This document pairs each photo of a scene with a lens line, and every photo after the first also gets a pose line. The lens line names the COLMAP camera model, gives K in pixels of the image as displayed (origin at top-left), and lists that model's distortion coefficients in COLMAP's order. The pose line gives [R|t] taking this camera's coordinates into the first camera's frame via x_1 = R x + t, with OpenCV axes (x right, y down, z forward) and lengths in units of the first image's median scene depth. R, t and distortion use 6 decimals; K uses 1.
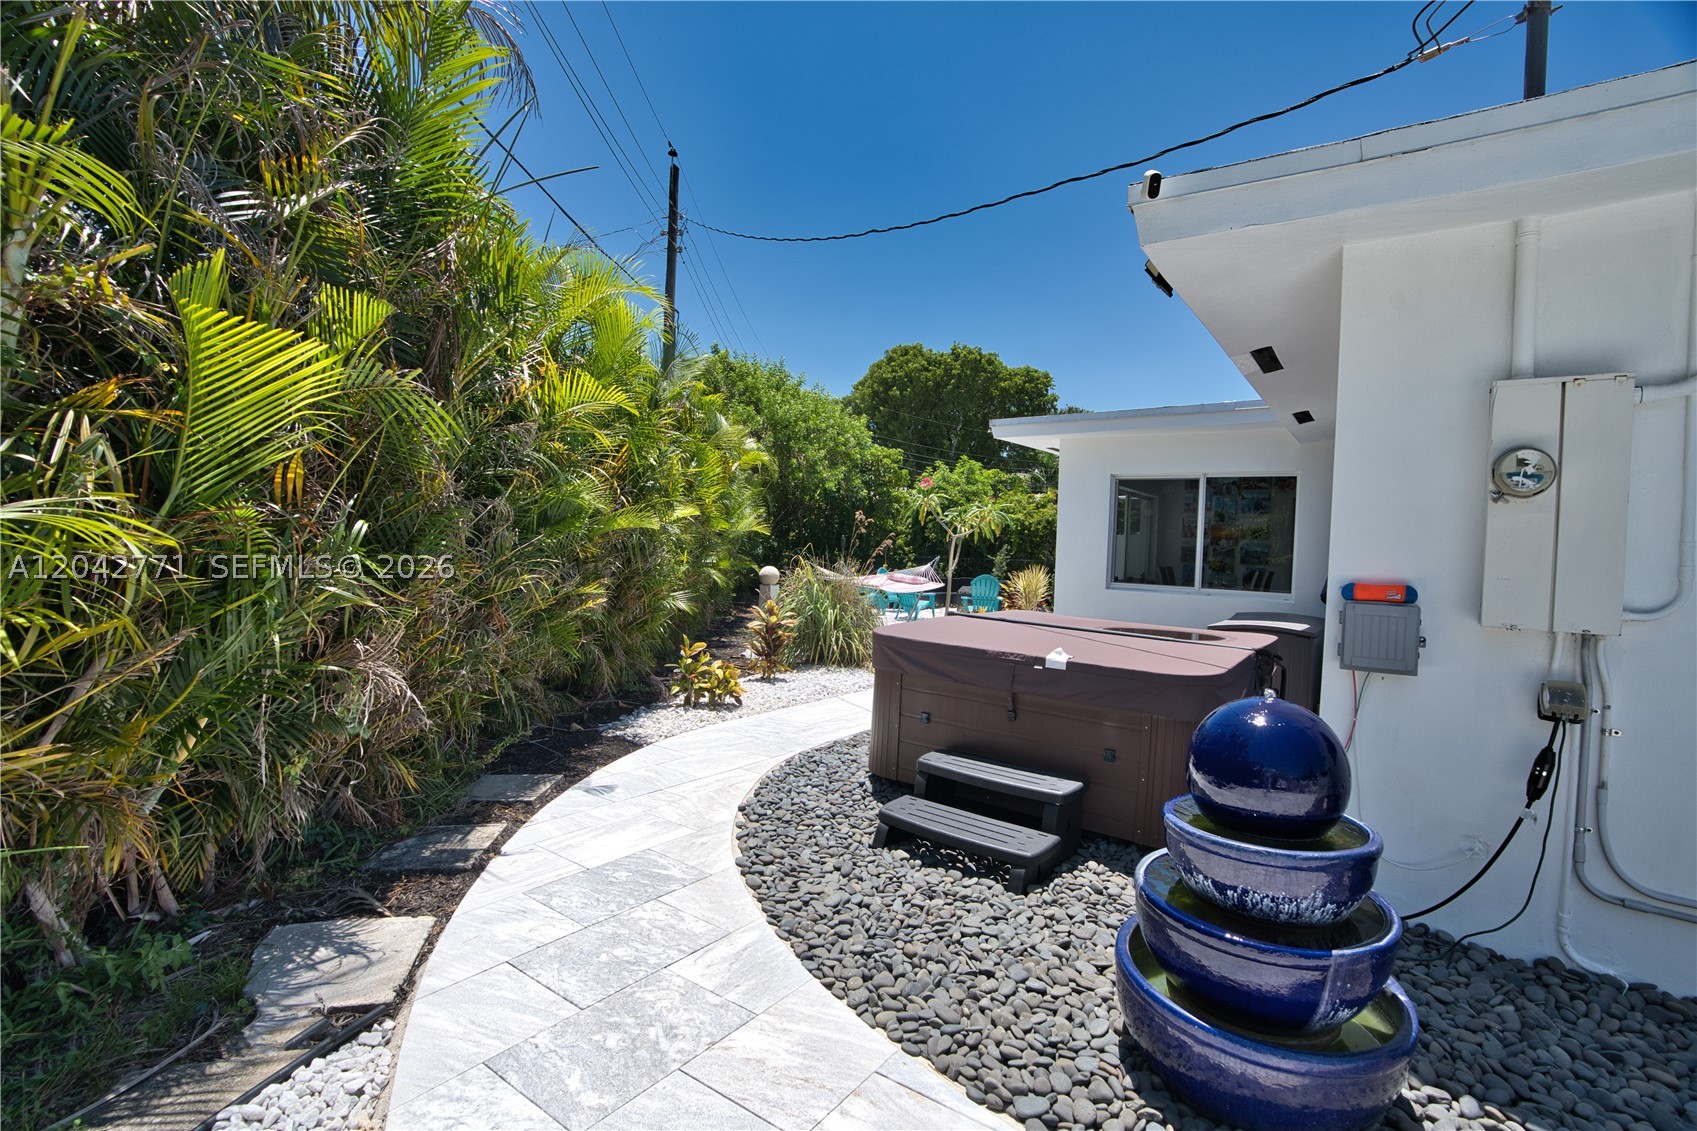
lens RADIAL K [[784.8, 0, 859.6], [0, 784.8, 559.5], [0, 0, 1]] dist [-0.066890, 0.029831]
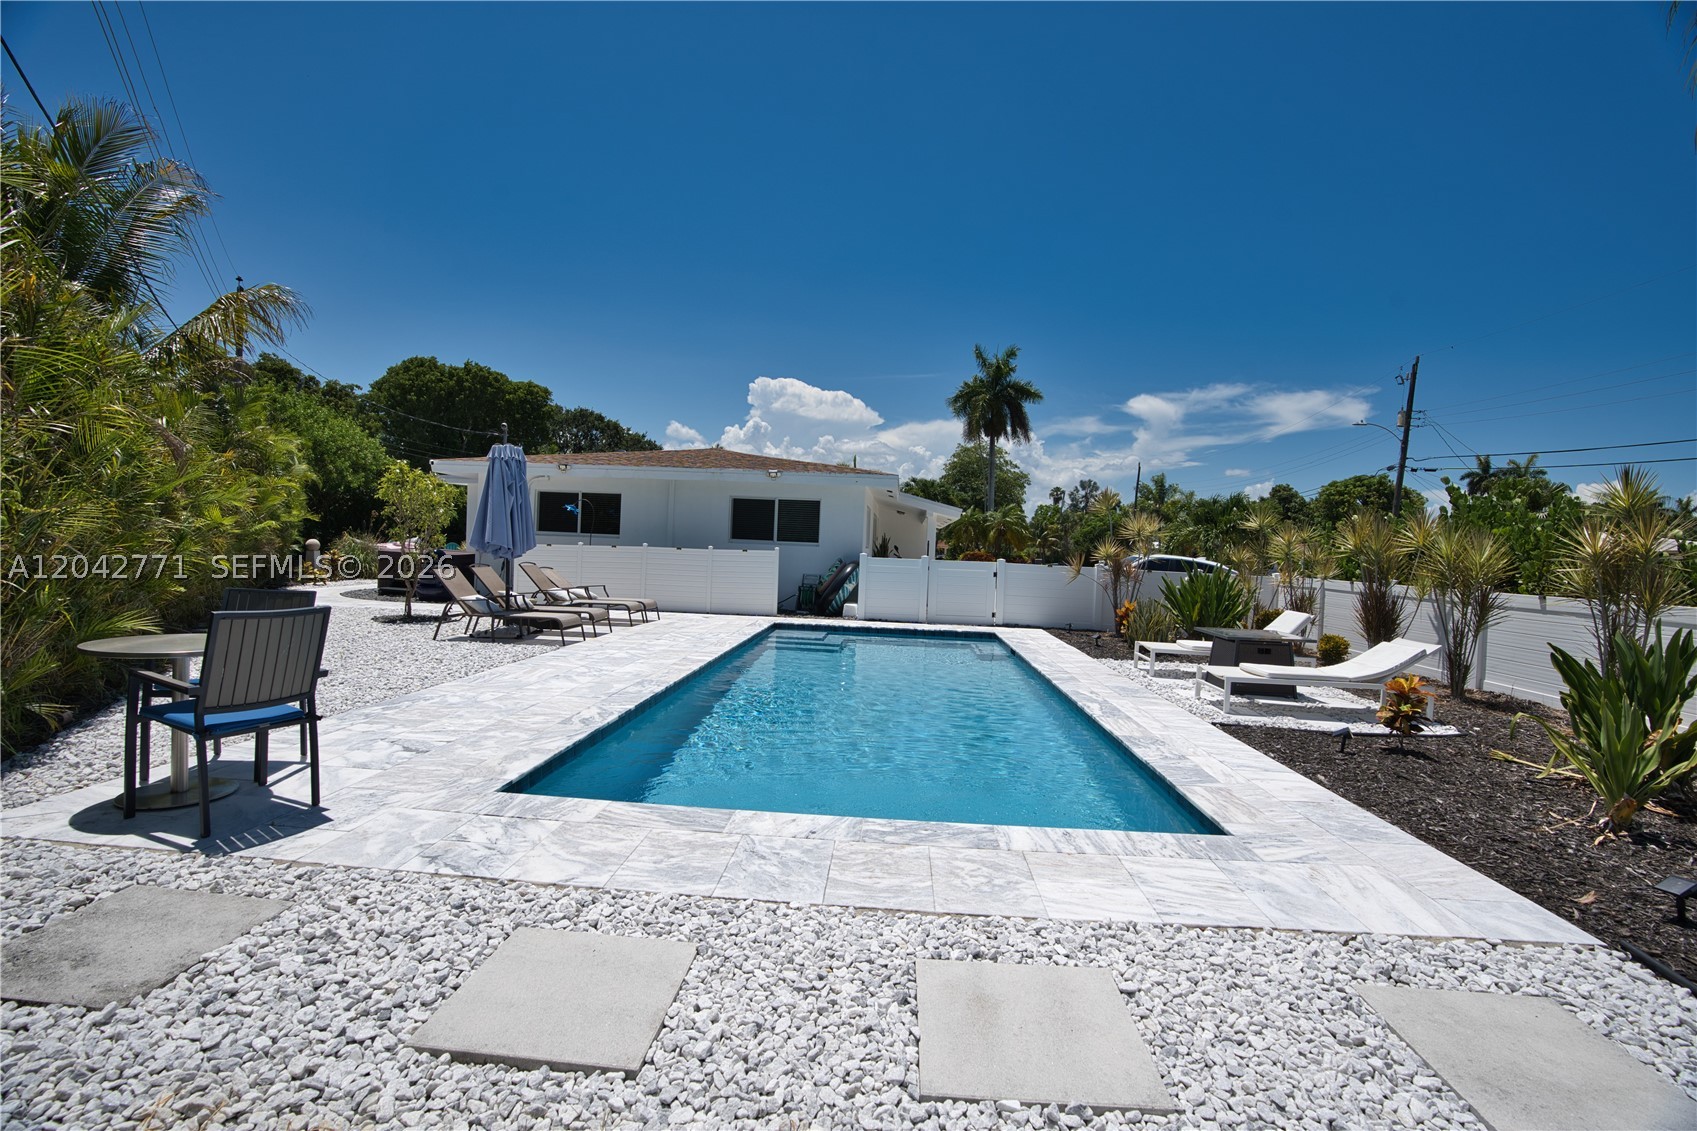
lens RADIAL K [[784.8, 0, 859.6], [0, 784.8, 559.5], [0, 0, 1]] dist [-0.066890, 0.029831]
pose [[0.850672, -0.011376, 0.525574, 0.007309], [-0.005507, 0.999518, 0.030547, -0.000937], [-0.525668, -0.028880, 0.850199, -0.389792]]
